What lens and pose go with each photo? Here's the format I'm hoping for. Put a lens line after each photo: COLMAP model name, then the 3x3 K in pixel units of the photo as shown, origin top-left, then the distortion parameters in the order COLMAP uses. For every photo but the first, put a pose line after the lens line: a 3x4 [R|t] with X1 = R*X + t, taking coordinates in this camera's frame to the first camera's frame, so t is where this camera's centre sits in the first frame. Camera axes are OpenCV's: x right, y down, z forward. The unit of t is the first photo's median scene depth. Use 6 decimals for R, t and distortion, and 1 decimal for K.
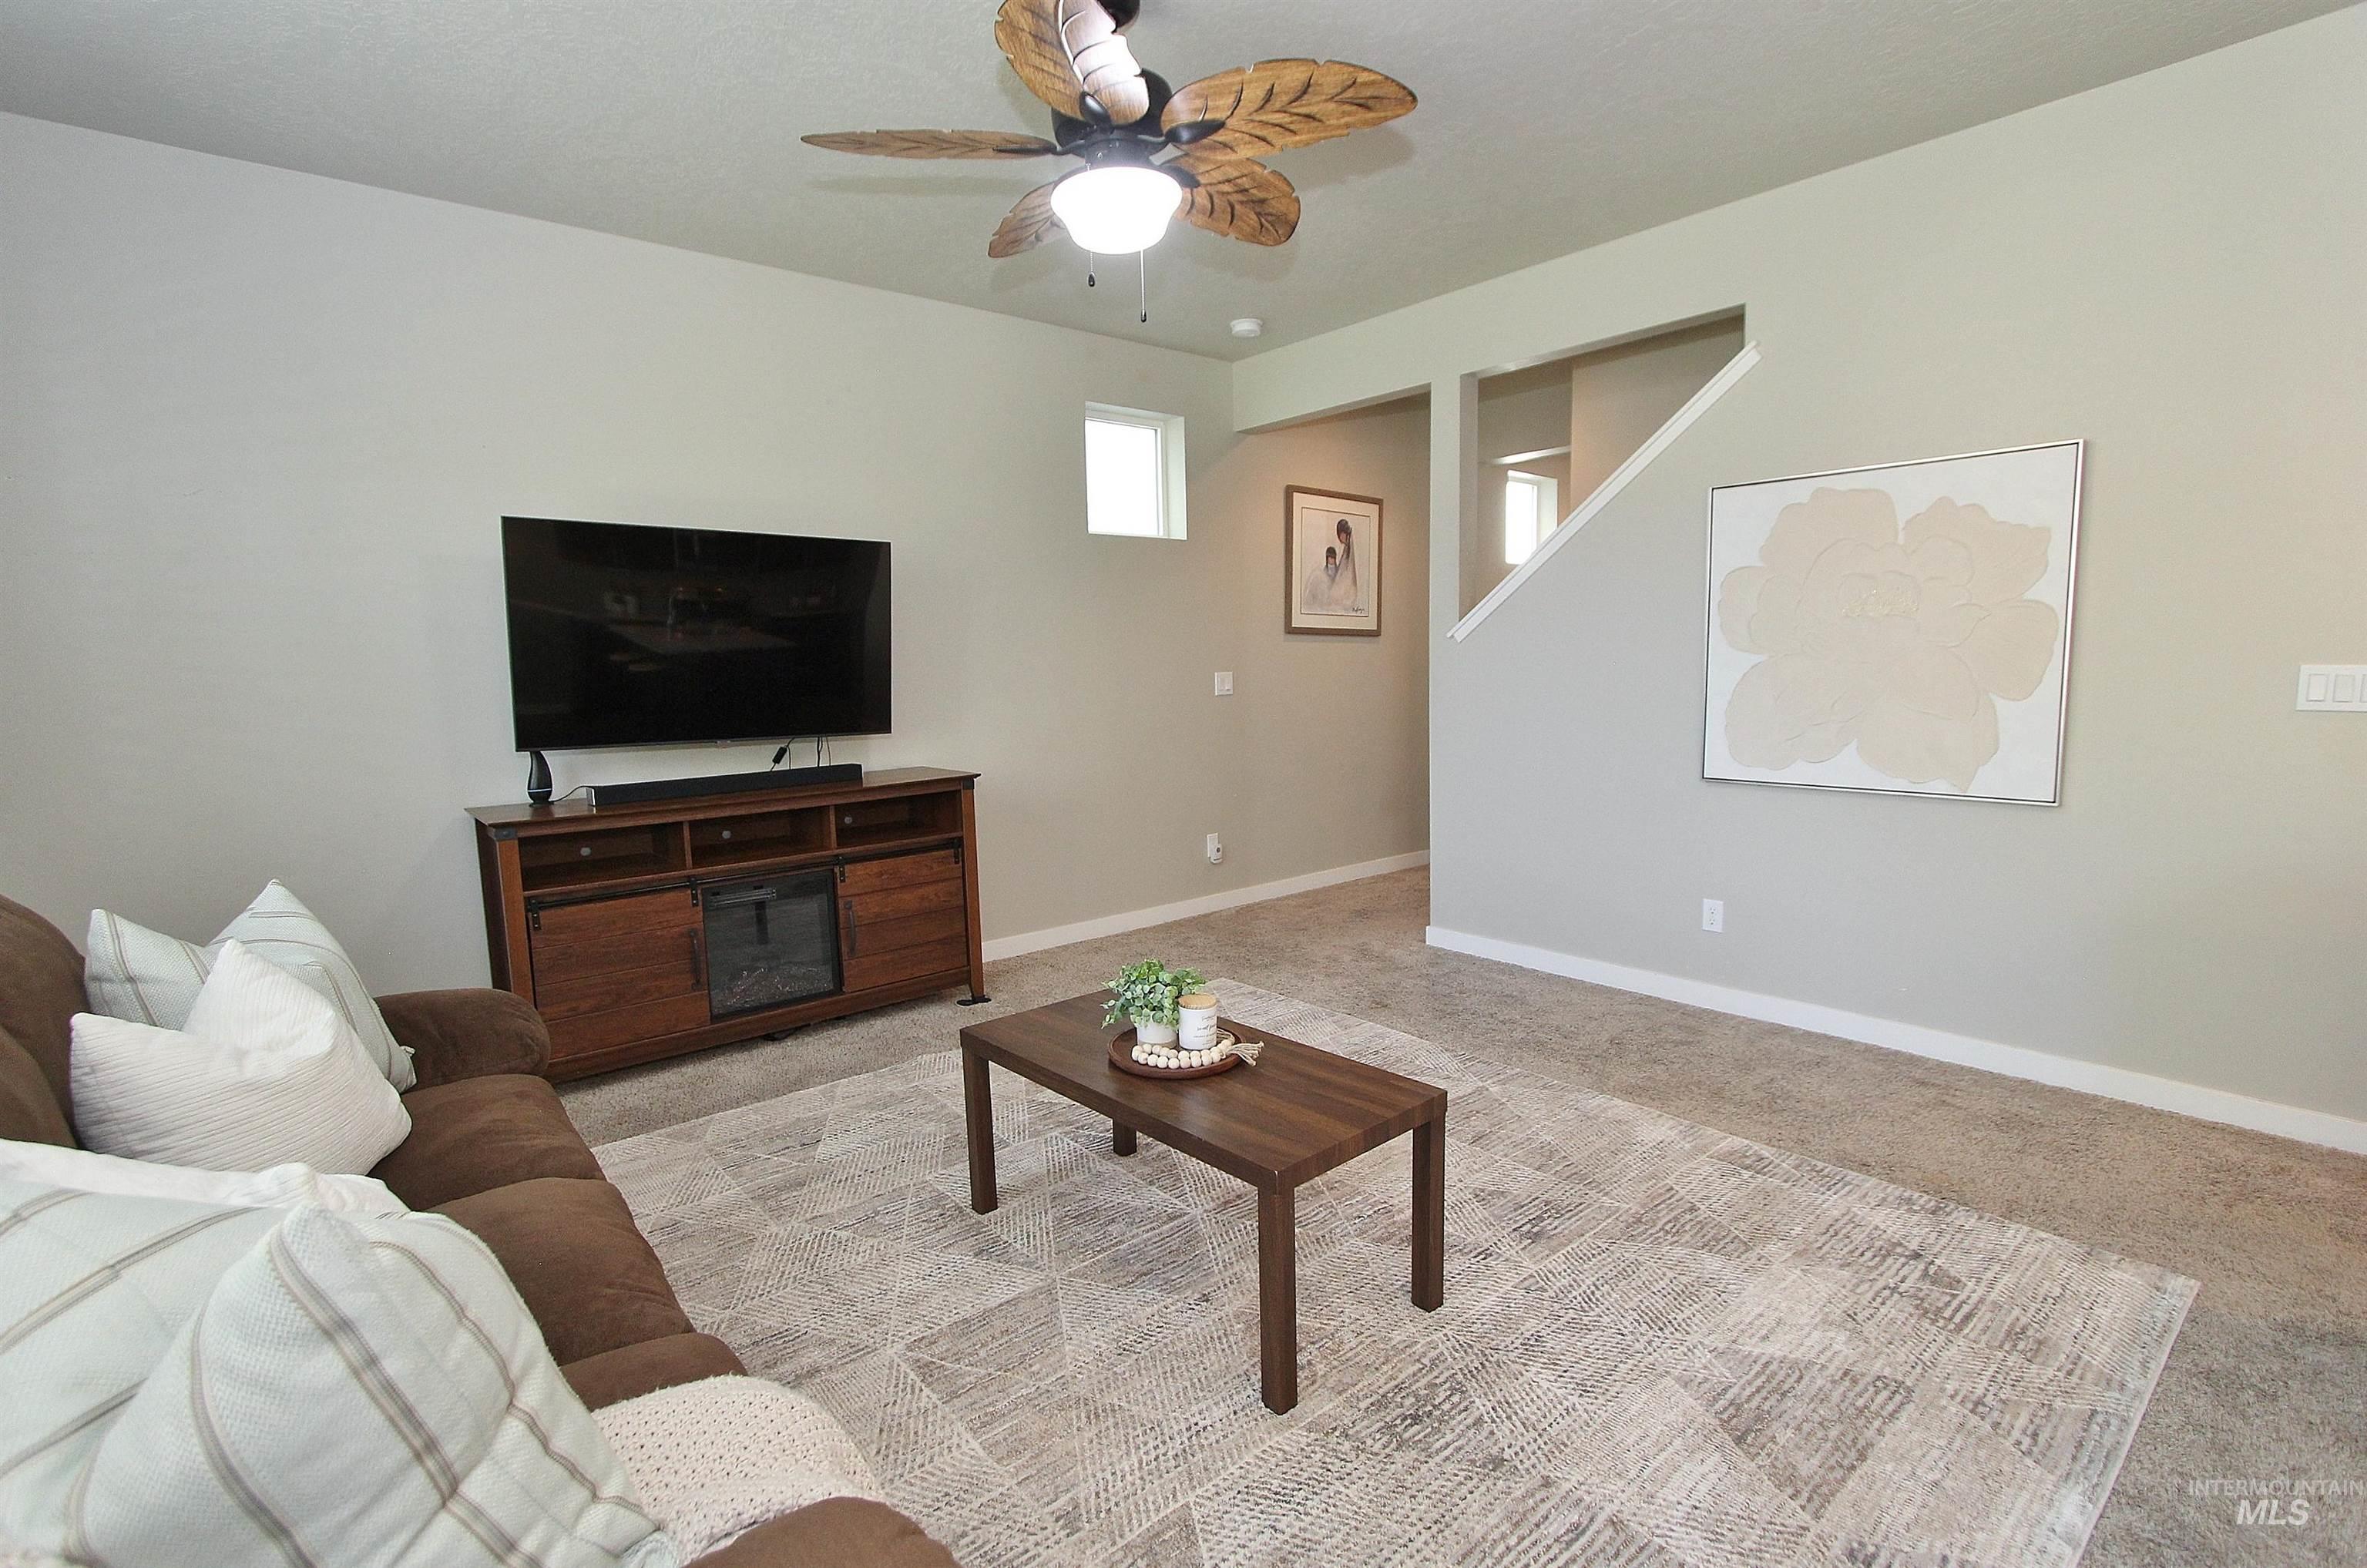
lens RADIAL K [[1082.7, 0, 1155.1], [0, 1082.7, 790.4], [0, 0, 1]] dist [-0.011924, -0.000027]
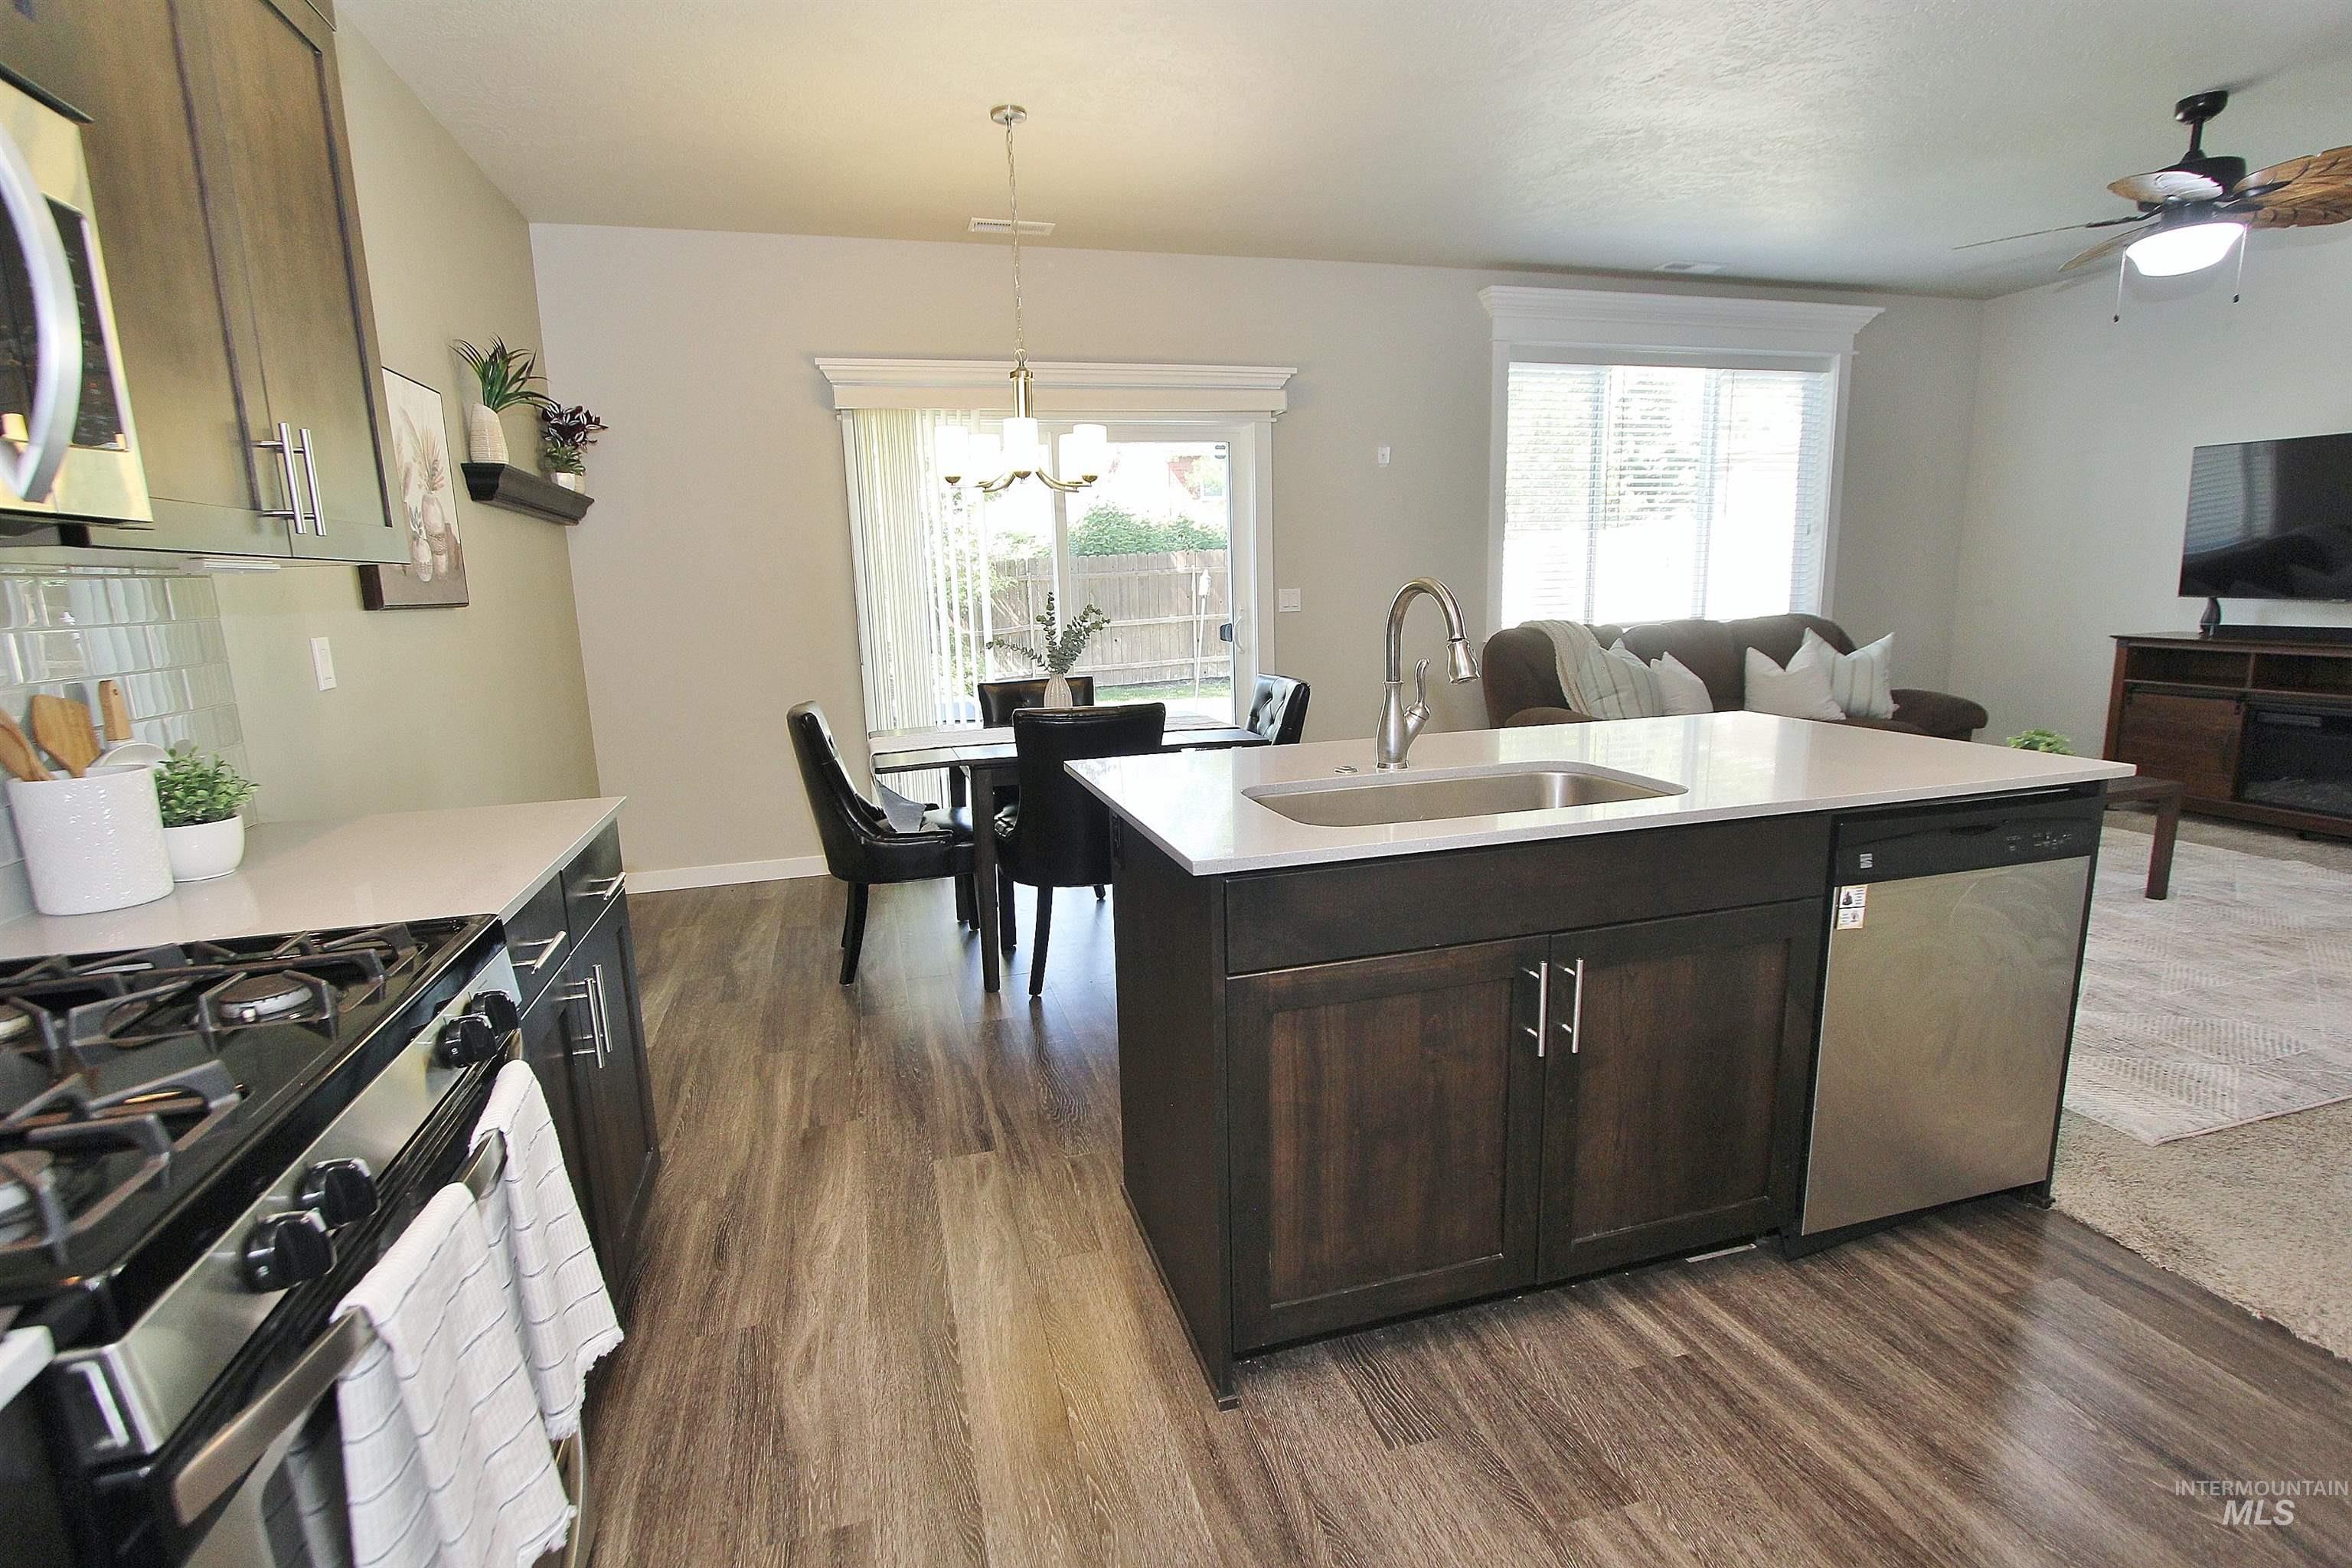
lens RADIAL K [[1091.9, 0, 1163.3], [0, 1091.9, 784.0], [0, 0, 1]] dist [-0.010006, -0.000893]
pose [[-0.407157, 0.199242, -0.891362, 1.339882], [-0.068748, 0.966463, 0.247432, -0.054608], [0.910767, 0.162023, -0.379805, 0.255480]]
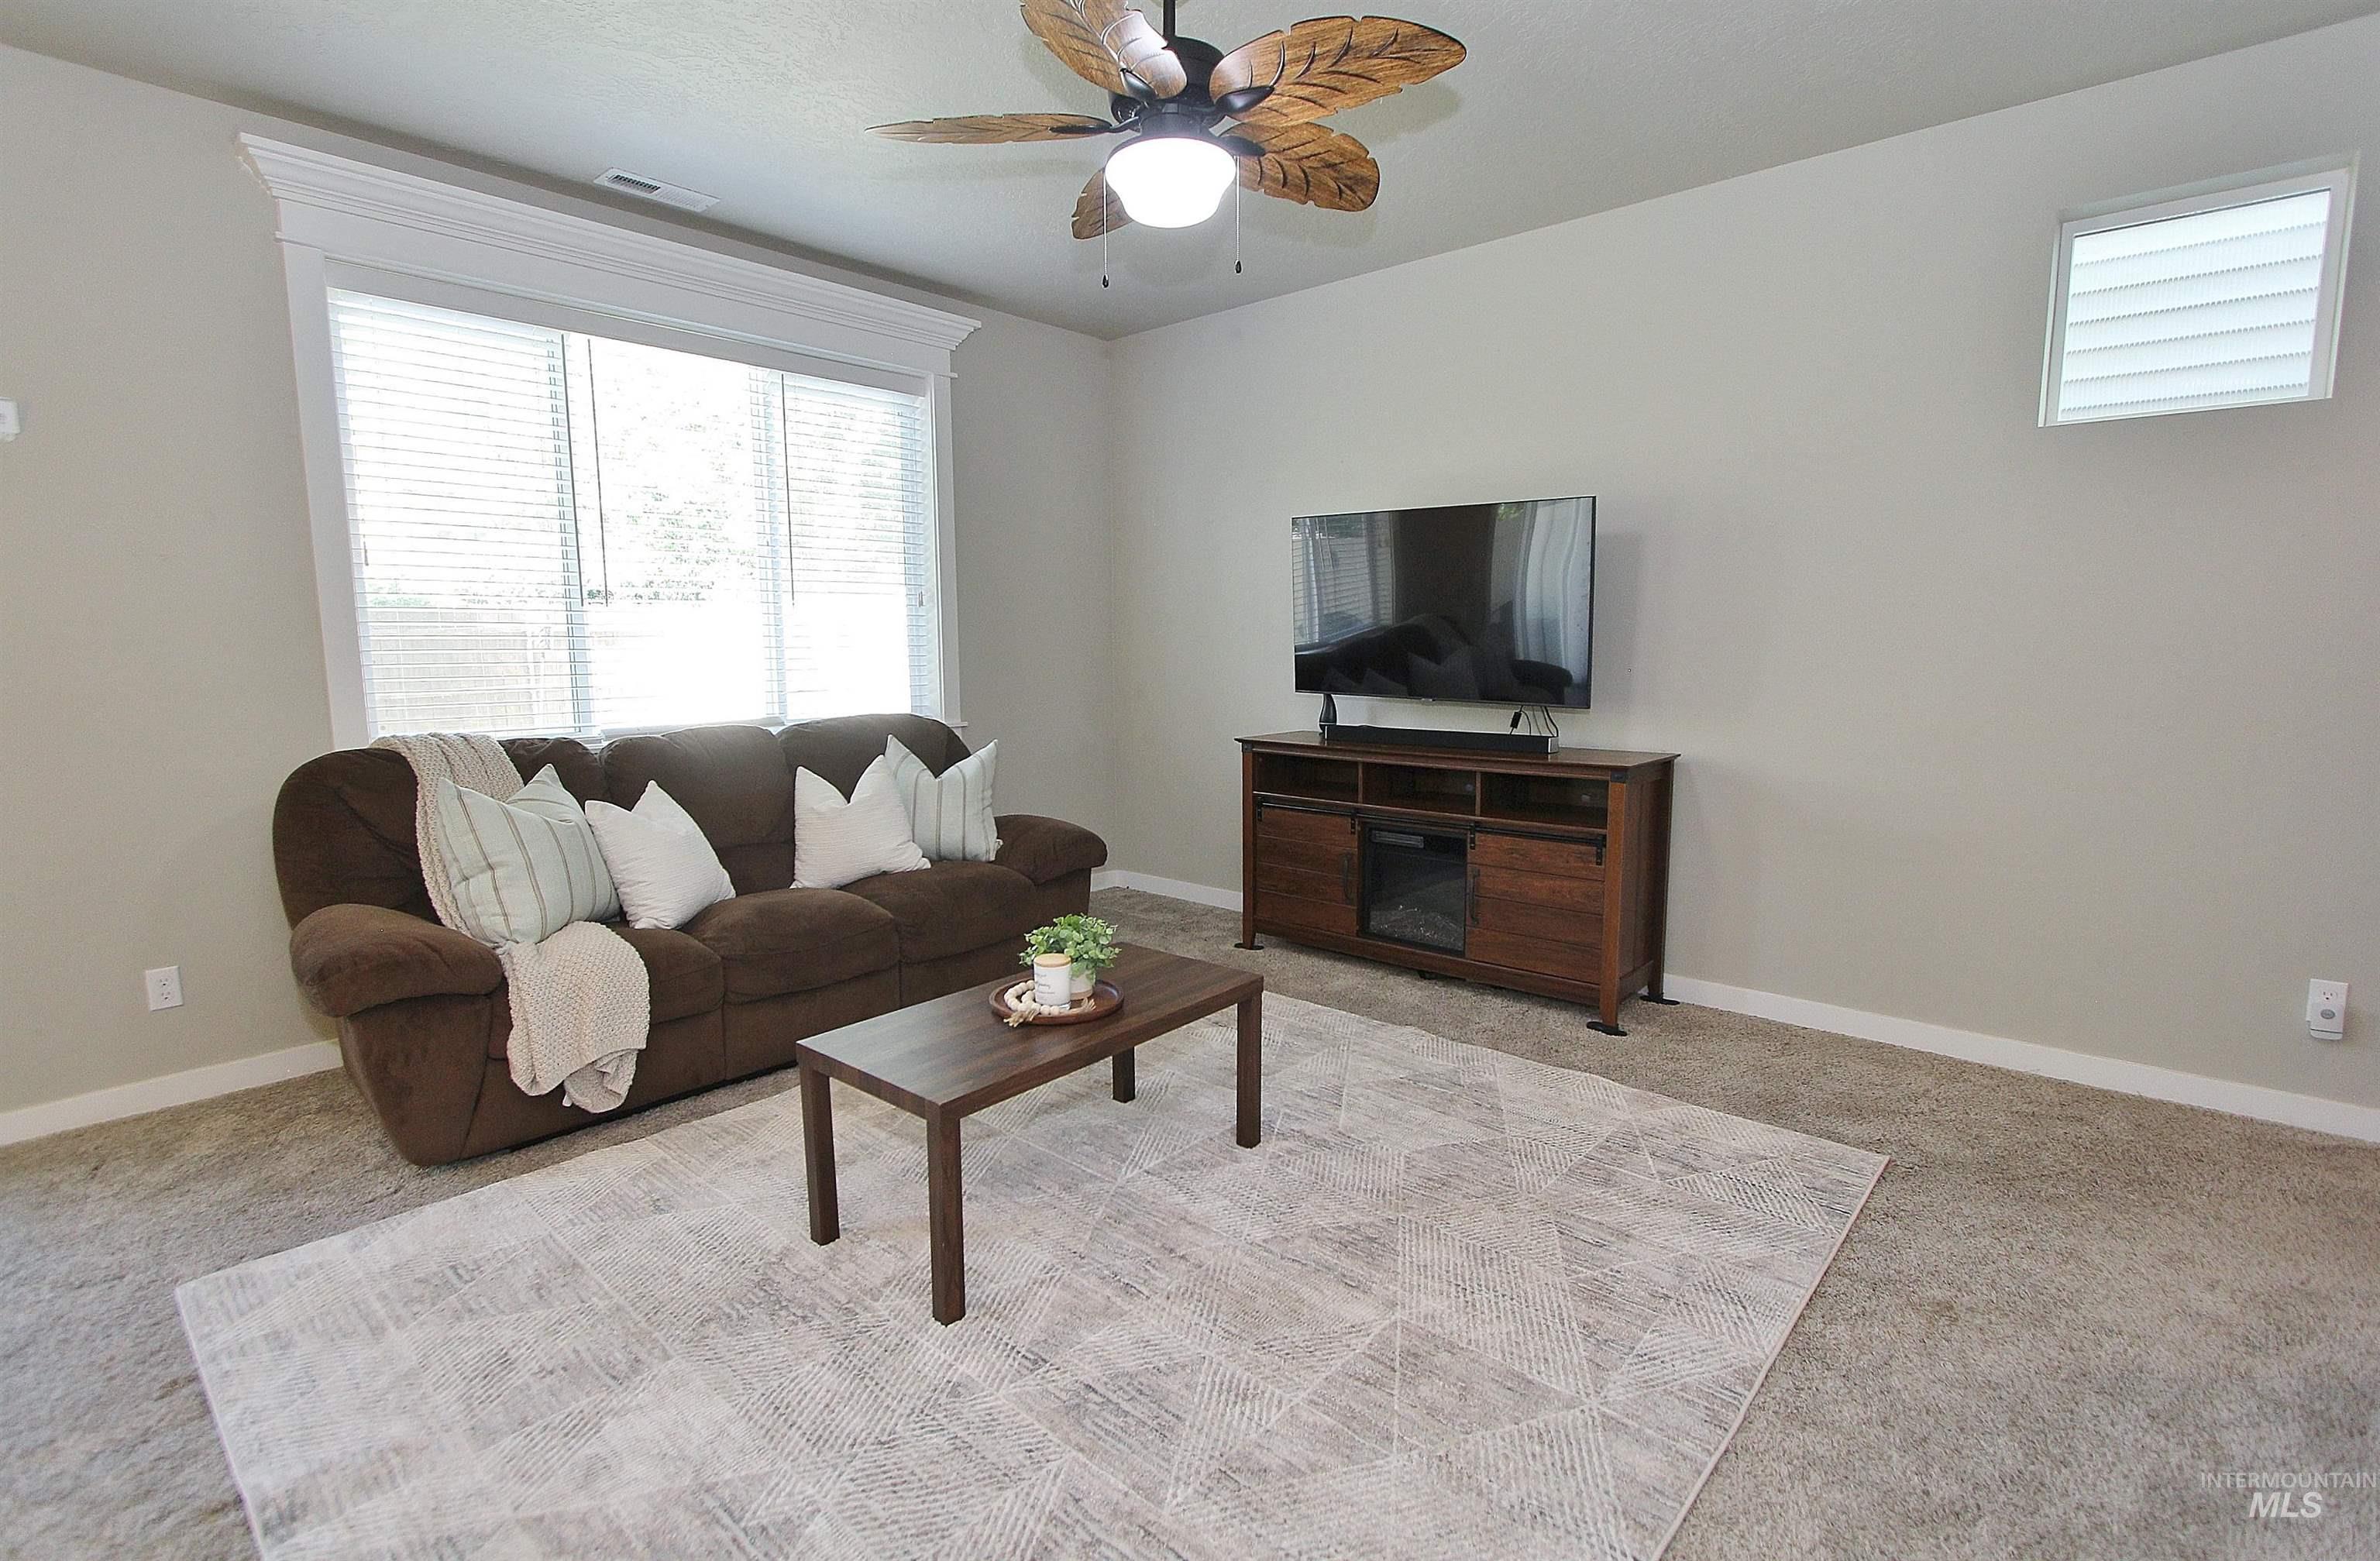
lens RADIAL K [[1107.5, 0, 1190.0], [0, 1107.5, 780.5], [0, 0, 1]] dist [-0.010713, -0.000679]
pose [[0.145973, 0.146934, -0.978316, 0.686850], [-0.113533, 0.984863, 0.130977, -0.084862], [0.982752, 0.091952, 0.160445, 0.586270]]
